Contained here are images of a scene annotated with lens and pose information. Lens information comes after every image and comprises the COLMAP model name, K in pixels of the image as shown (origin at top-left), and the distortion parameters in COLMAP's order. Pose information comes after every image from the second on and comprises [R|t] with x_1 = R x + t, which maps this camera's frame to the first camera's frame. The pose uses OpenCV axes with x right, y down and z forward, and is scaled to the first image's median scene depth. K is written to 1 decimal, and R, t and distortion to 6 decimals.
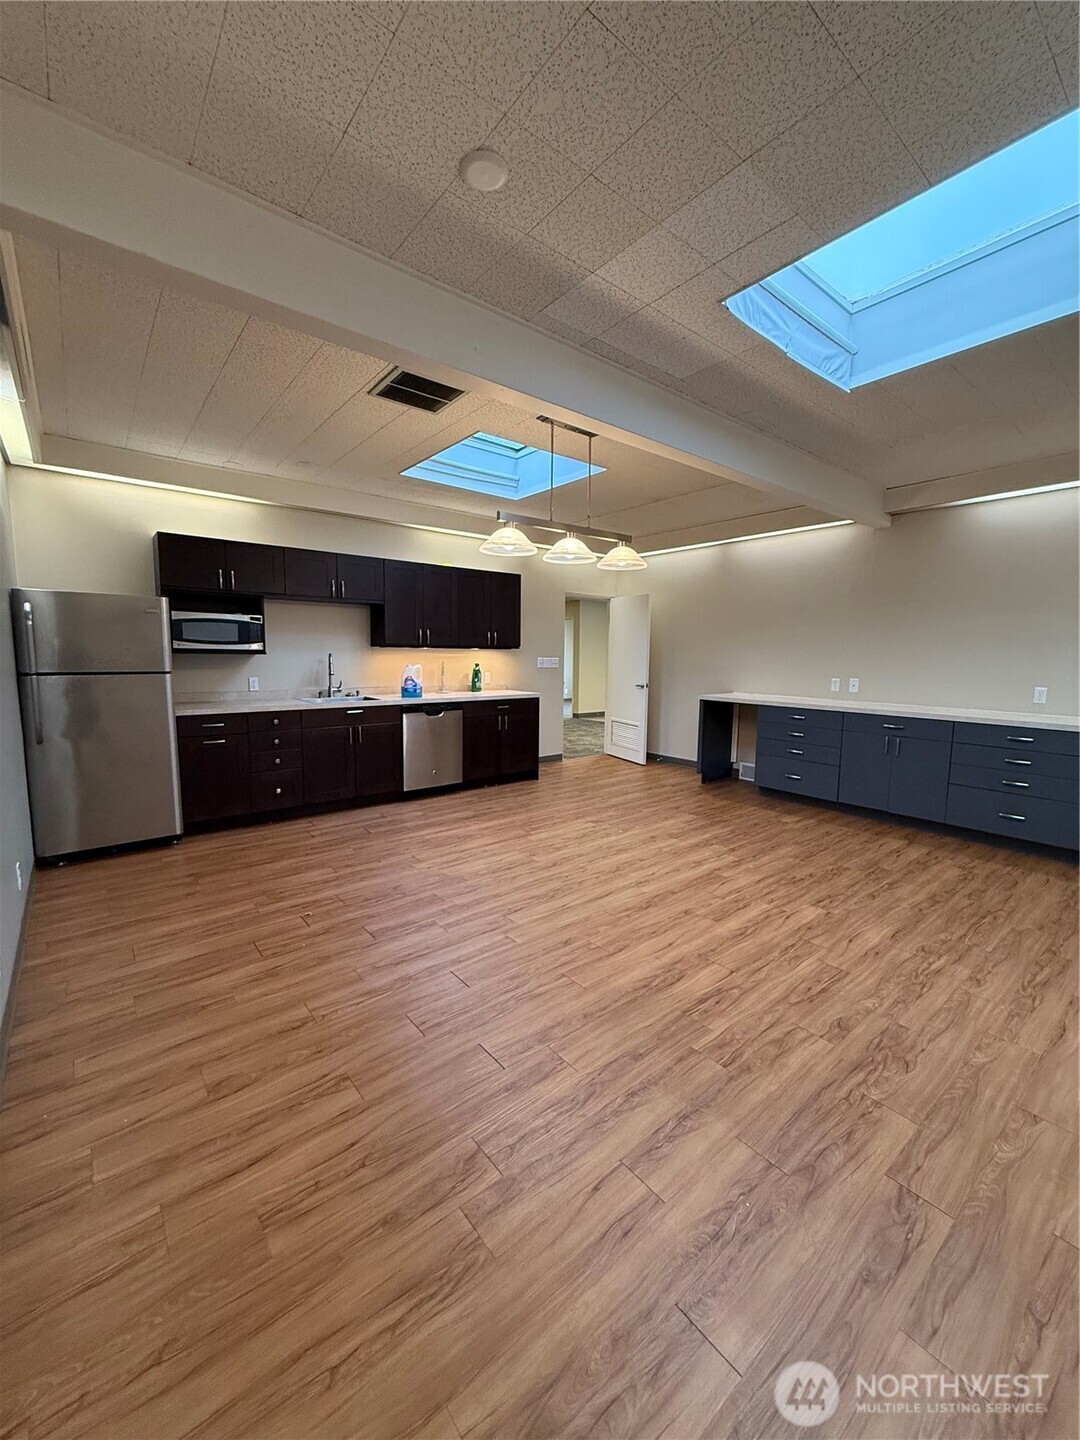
lens RADIAL K [[570.8, 0, 538.4], [0, 570.8, 717.9], [0, 0, 1]] dist [0.000654, -0.000235]
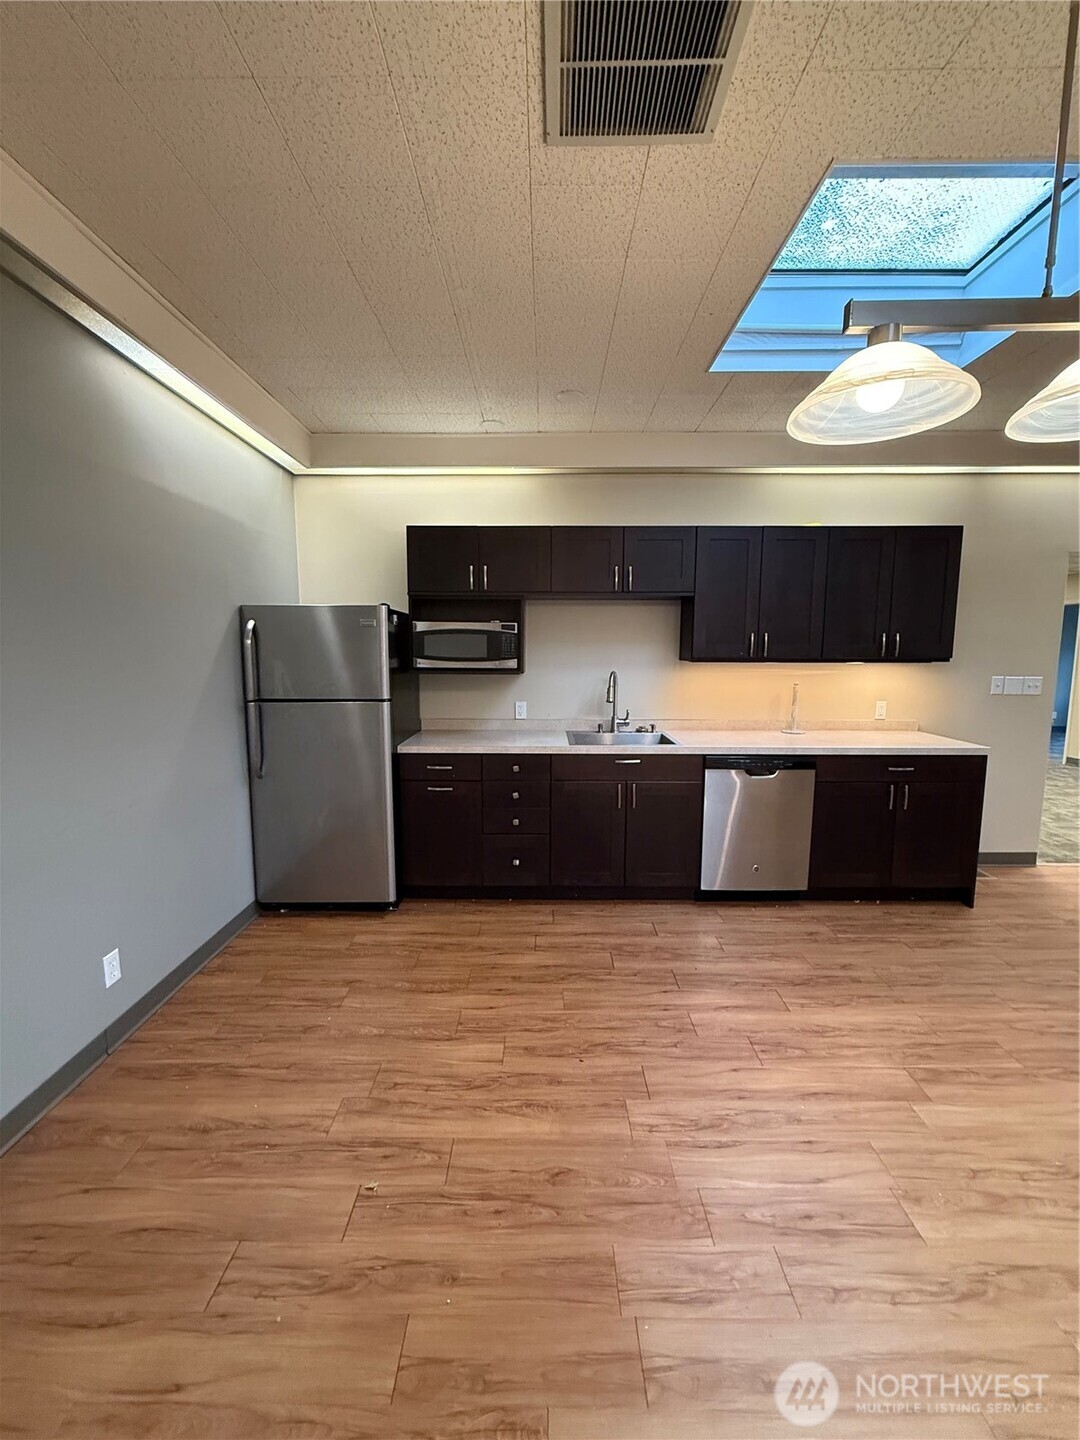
lens RADIAL K [[570.8, 0, 538.4], [0, 570.8, 717.9], [0, 0, 1]] dist [0.000654, -0.000235]
pose [[0.773581, 0.063963, -0.630461, 0.014805], [-0.063669, 0.997704, 0.023099, -0.075968], [0.630491, 0.022272, 0.775877, 0.453824]]
